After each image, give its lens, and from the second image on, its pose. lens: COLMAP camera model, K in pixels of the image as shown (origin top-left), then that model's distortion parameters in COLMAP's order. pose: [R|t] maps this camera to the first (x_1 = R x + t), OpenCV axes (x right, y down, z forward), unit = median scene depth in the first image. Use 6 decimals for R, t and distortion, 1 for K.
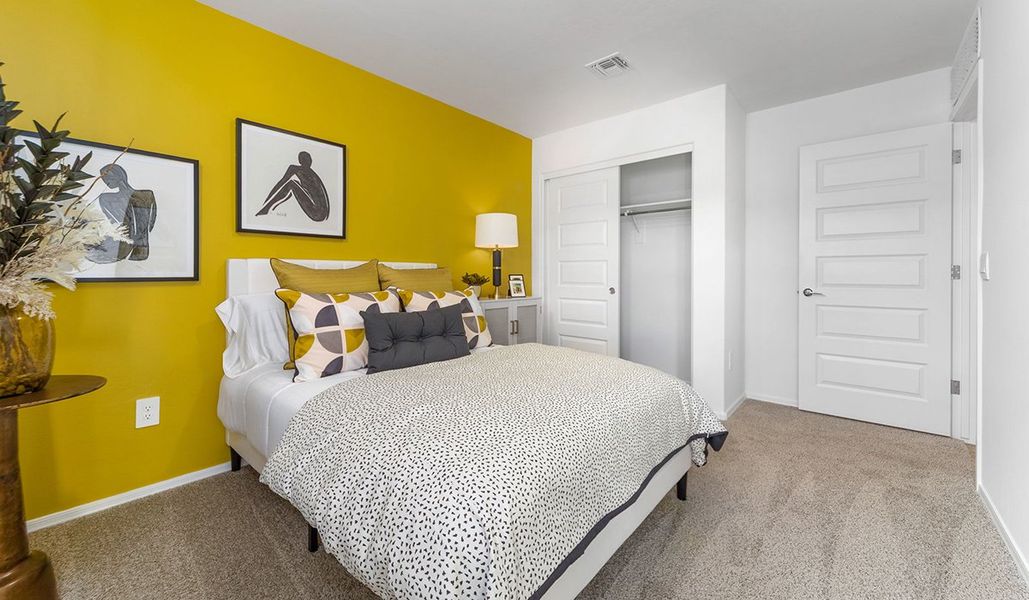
lens RADIAL K [[407.1, 0, 508.6], [0, 407.1, 275.3], [0, 0, 1]] dist [-0.002341, -0.000314]
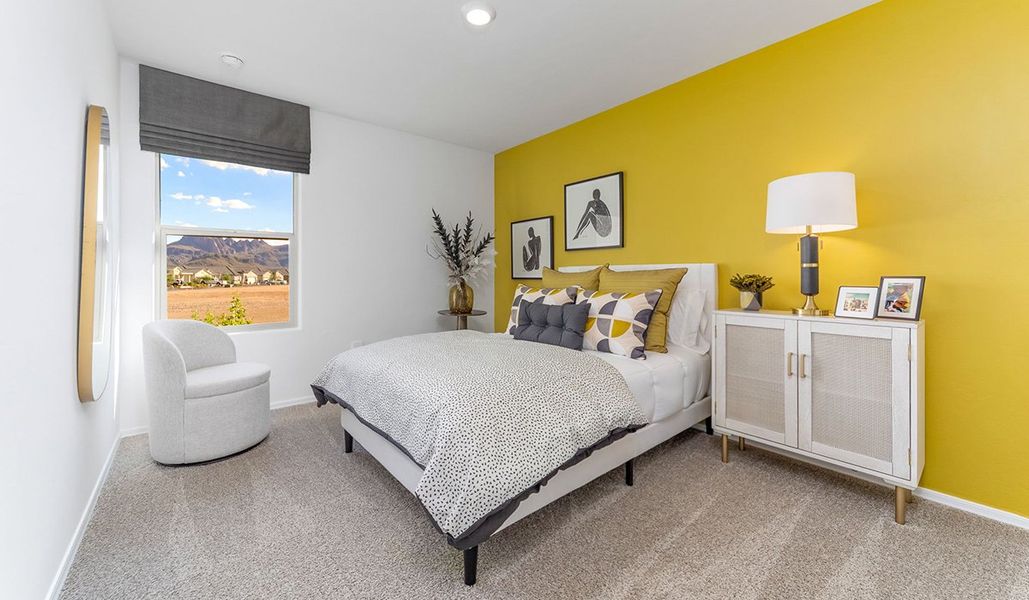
lens RADIAL K [[407.1, 0, 508.6], [0, 407.1, 275.3], [0, 0, 1]] dist [-0.002341, -0.000314]
pose [[-0.180100, 0.001223, -0.983647, 0.921309], [0.001569, 0.999998, 0.000956, -0.006547], [0.983647, -0.001371, -0.180102, 0.933391]]
